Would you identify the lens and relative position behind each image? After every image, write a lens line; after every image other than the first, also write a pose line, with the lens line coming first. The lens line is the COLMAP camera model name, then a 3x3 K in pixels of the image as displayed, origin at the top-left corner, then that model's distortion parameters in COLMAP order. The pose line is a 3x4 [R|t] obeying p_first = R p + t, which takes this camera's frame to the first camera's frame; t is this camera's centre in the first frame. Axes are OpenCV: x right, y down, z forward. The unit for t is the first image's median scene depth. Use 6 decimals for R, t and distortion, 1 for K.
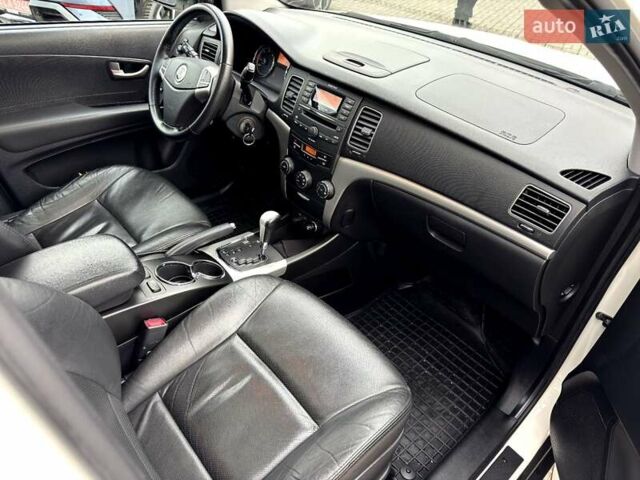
lens RADIAL K [[879.3, 0, 320.0], [0, 879.3, 240.0], [0, 0, 1]] dist [0.196399, -0.422865]
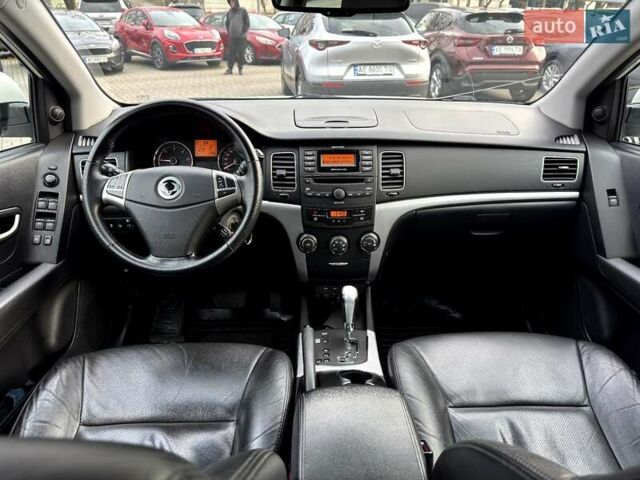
lens RADIAL K [[879.3, 0, 320.0], [0, 879.3, 240.0], [0, 0, 1]] dist [0.196399, -0.422865]
pose [[0.286662, -0.268734, 0.919569, -0.965497], [0.399352, 0.906002, 0.140277, -0.229568], [-0.870829, 0.327020, 0.367036, 0.688195]]
